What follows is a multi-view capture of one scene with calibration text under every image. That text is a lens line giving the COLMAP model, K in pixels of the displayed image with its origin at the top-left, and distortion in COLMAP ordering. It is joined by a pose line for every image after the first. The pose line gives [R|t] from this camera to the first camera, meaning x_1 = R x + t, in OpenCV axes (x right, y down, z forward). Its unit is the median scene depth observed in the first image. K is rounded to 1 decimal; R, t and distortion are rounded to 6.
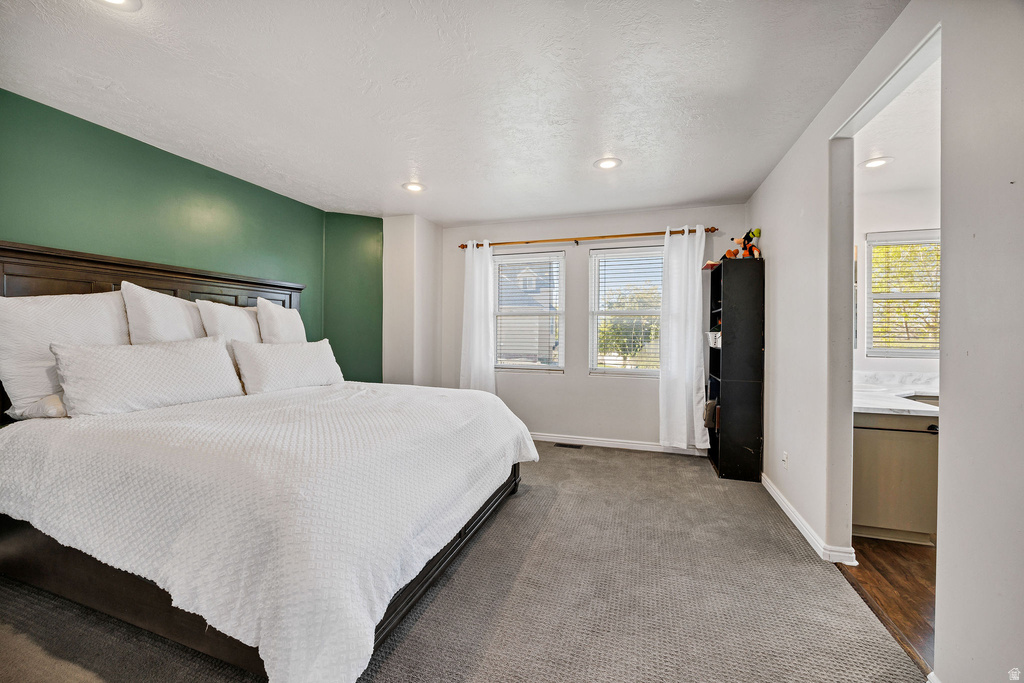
lens RADIAL K [[396.6, 0, 513.5], [0, 396.6, 339.4], [0, 0, 1]] dist [-0.014184, -0.000090]
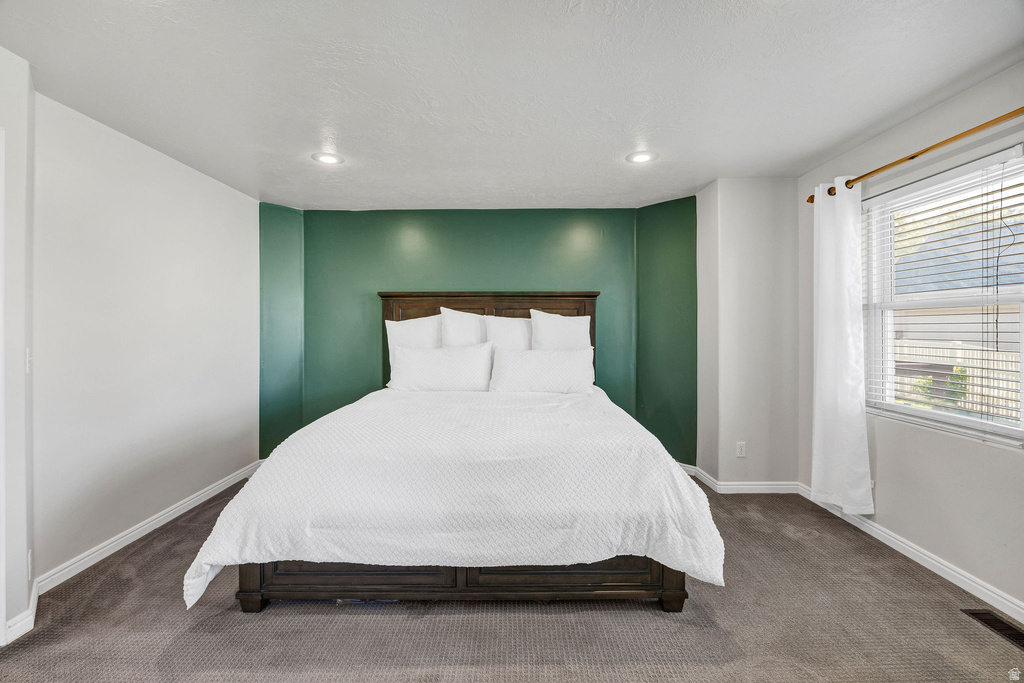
lens RADIAL K [[435.0, 0, 513.8], [0, 435.0, 332.0], [0, 0, 1]] dist [-0.004860, -0.000042]
pose [[0.324129, 0.000158, -0.946013, 0.421887], [-0.011919, 0.999921, -0.003917, -0.026040], [0.945938, 0.012545, 0.324106, 0.418788]]
